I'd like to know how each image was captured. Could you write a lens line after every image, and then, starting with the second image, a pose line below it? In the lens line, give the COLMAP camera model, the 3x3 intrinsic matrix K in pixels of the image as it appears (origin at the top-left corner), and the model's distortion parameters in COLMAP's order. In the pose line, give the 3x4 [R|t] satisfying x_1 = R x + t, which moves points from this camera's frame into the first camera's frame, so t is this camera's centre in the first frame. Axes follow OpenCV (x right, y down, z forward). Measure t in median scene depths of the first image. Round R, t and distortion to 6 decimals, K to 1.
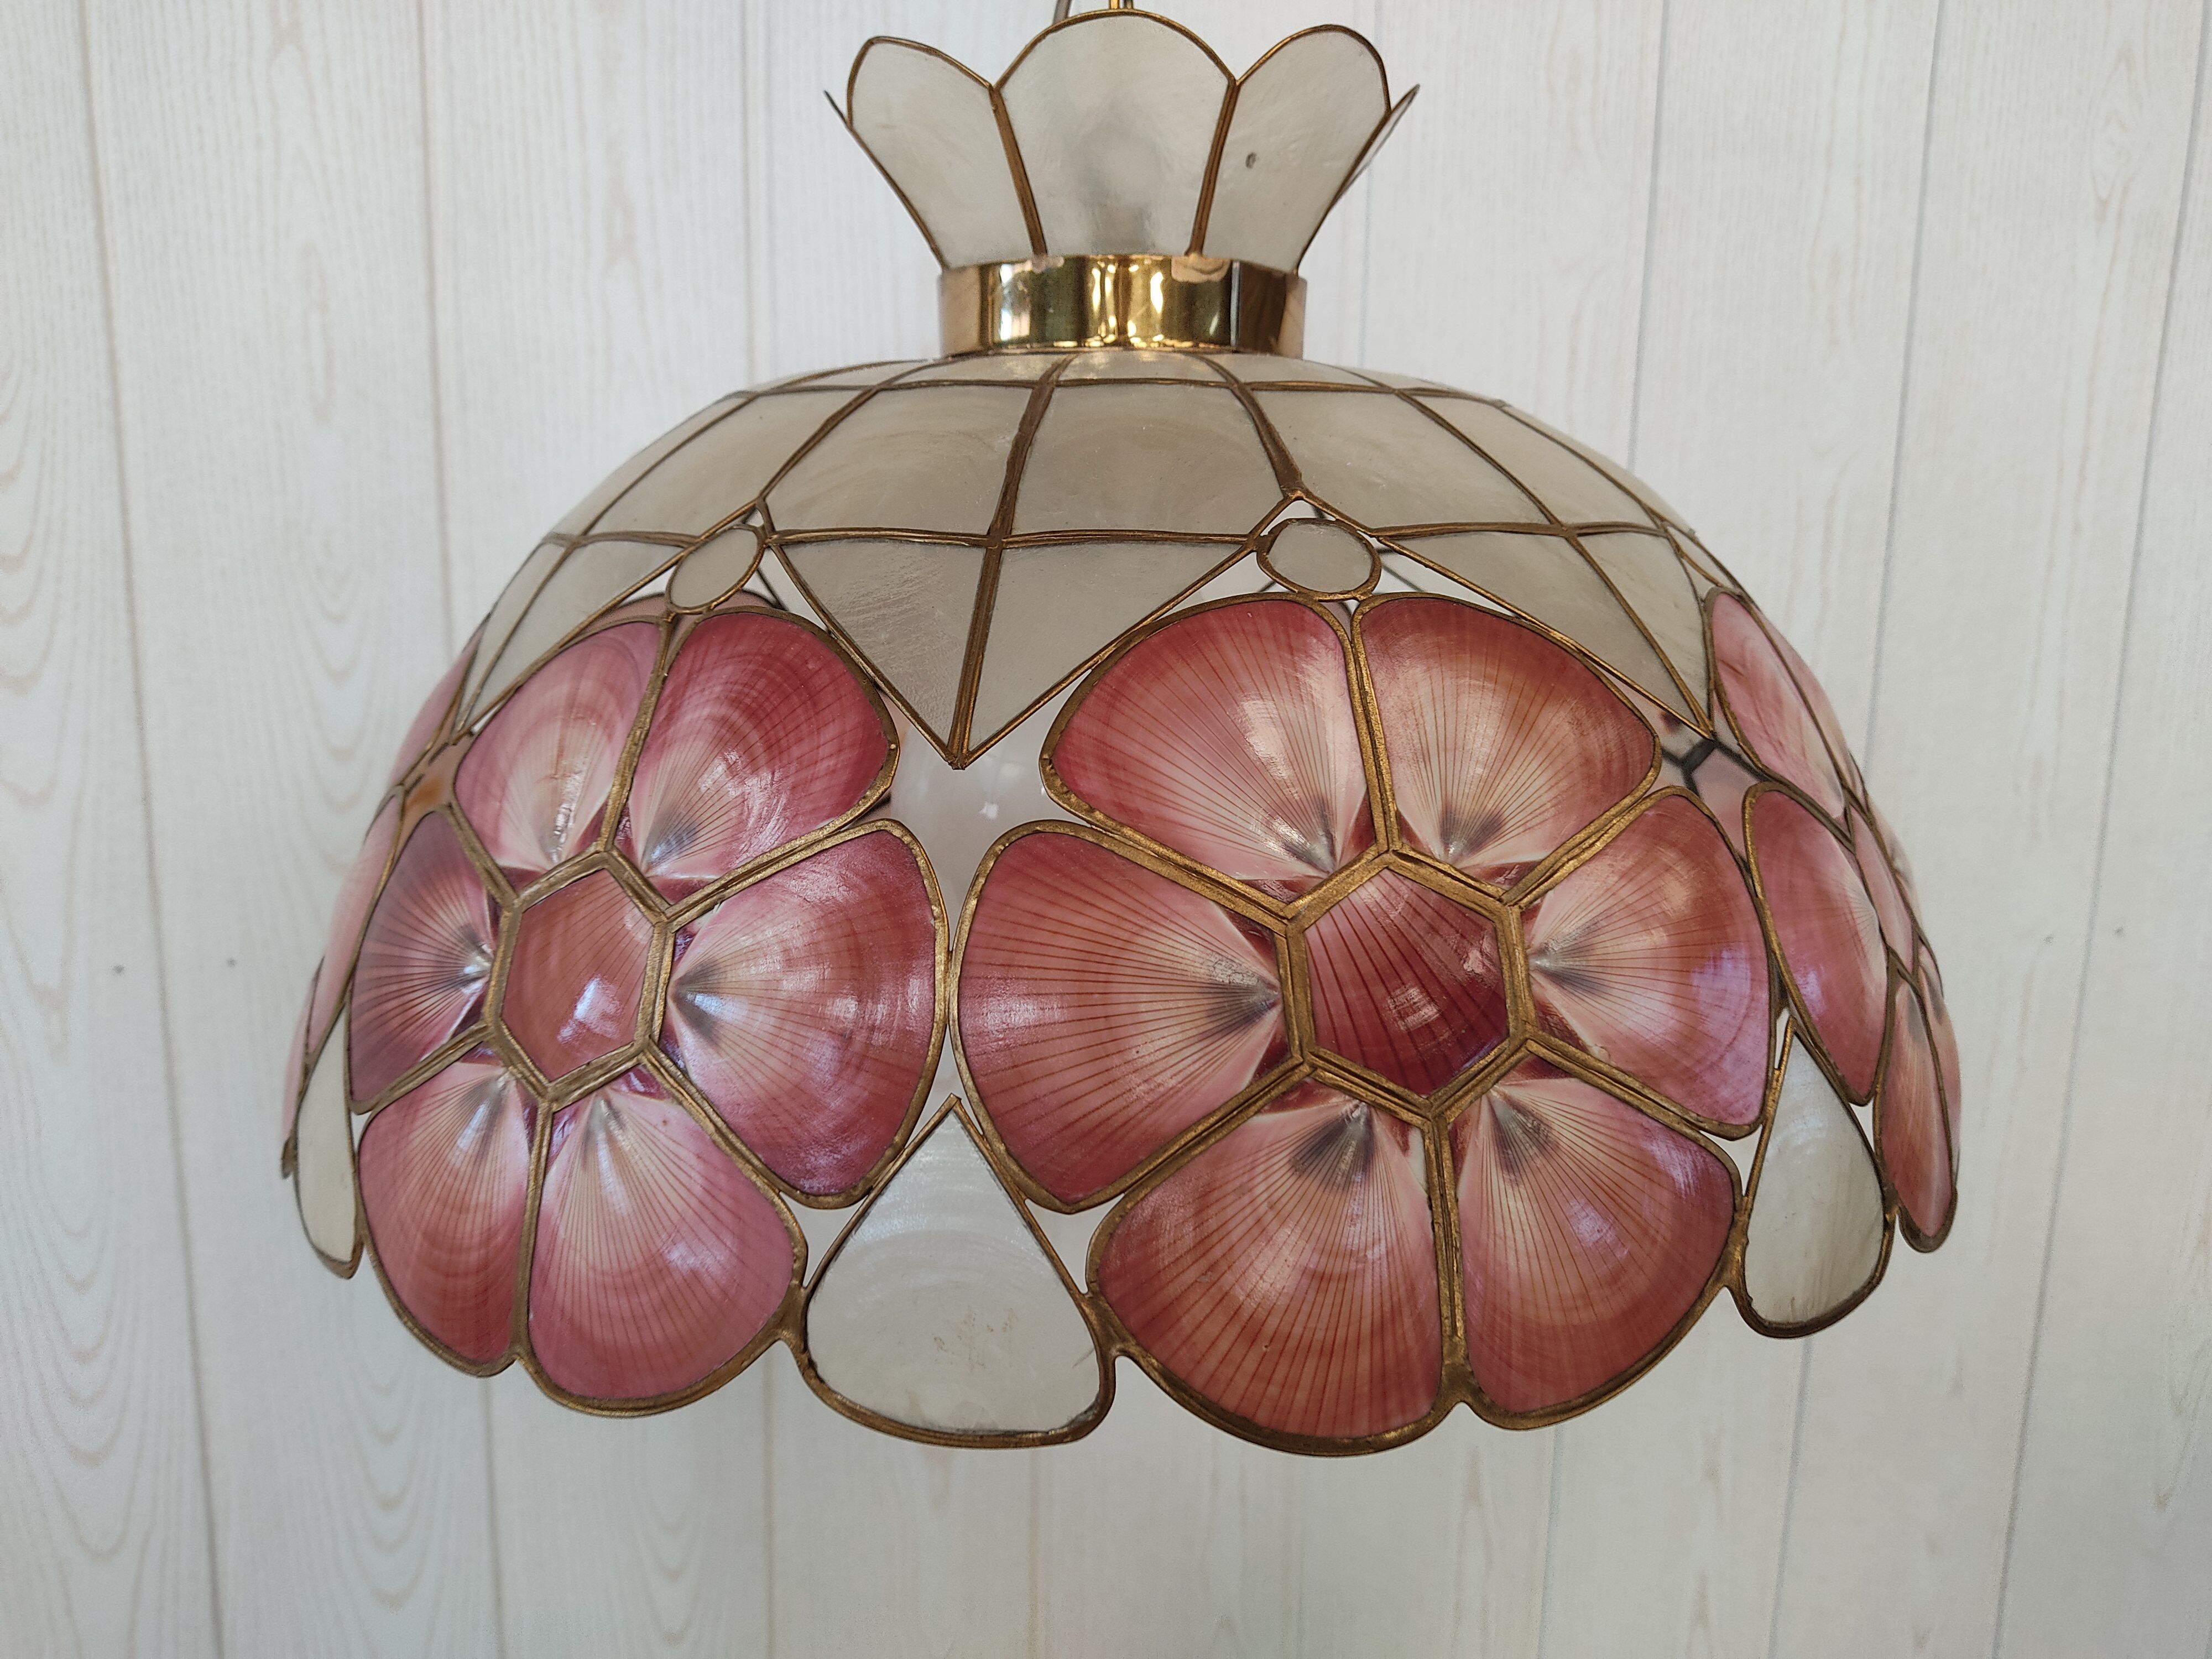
lens RADIAL K [[1697.1, 0, 1111.2], [0, 1697.1, 837.0], [0, 0, 1]] dist [-0.017163, 0.005102]
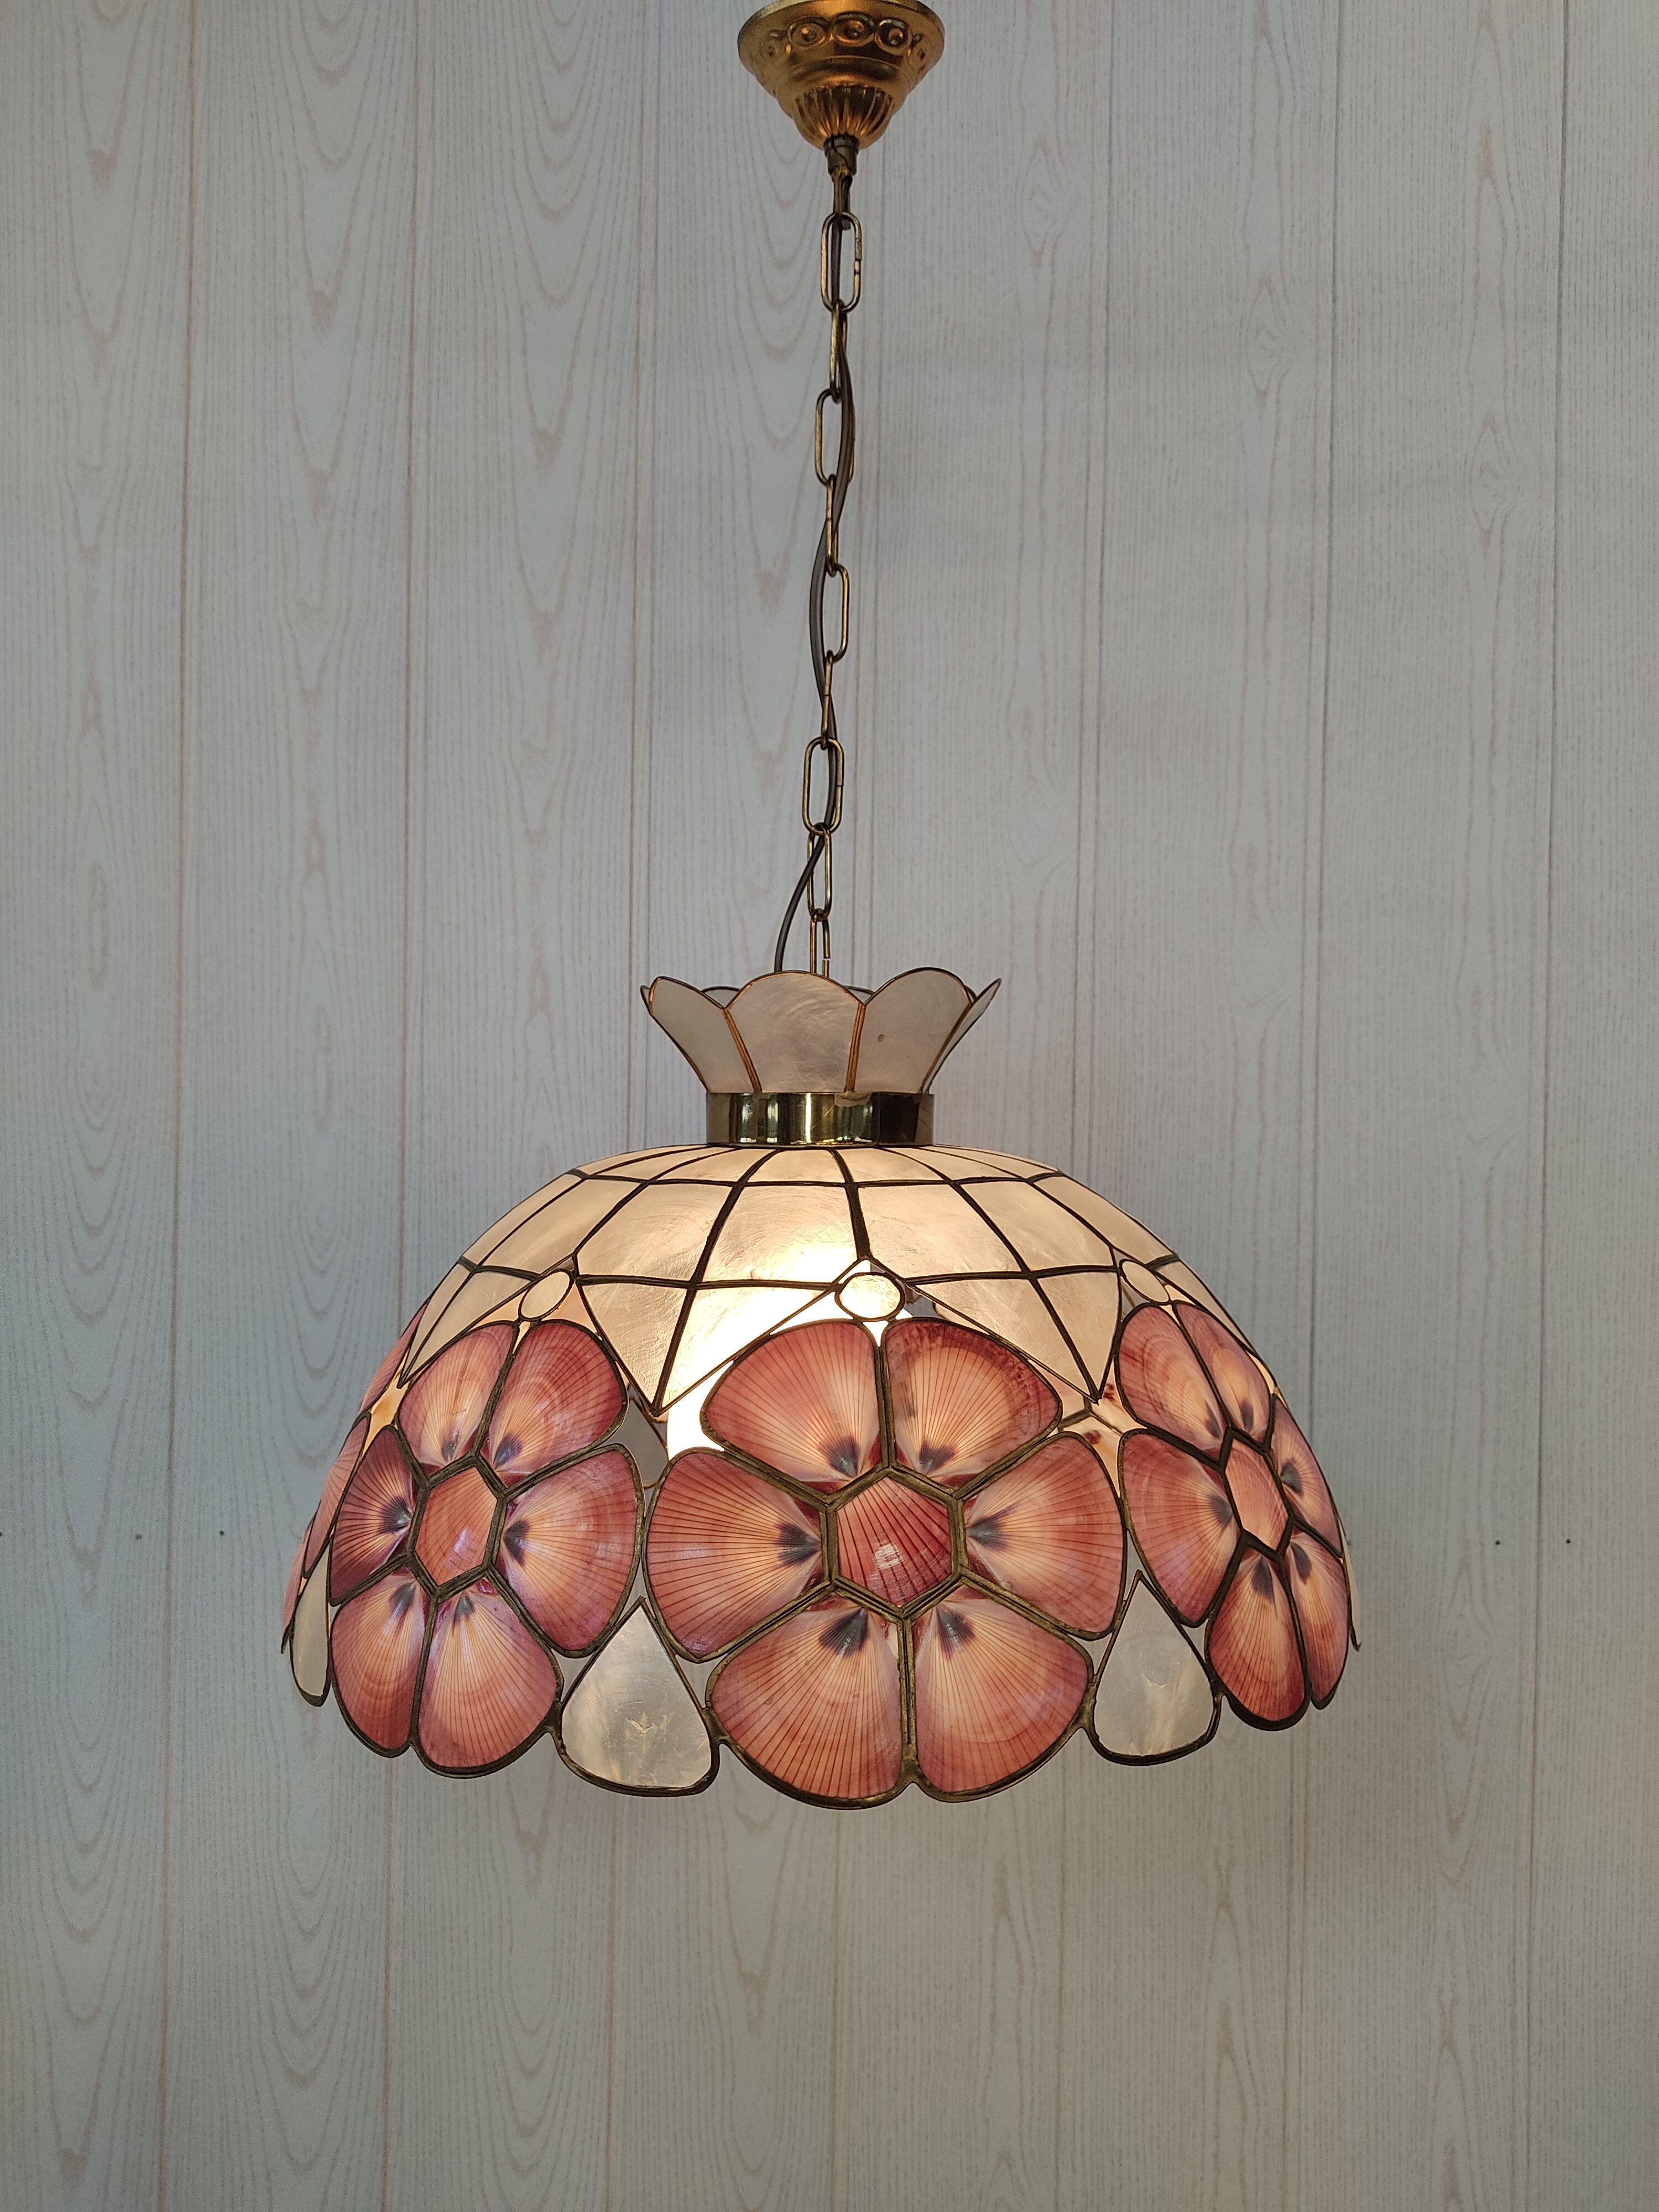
lens RADIAL K [[1701.8, 0, 834.0], [0, 1701.8, 1118.2], [0, 0, 1]] dist [0.094603, -0.186867]
pose [[0.992266, -0.004658, -0.124039, 0.127431], [-0.018055, 0.983253, -0.181352, -0.009315], [0.122806, 0.182189, 0.975564, -0.328474]]
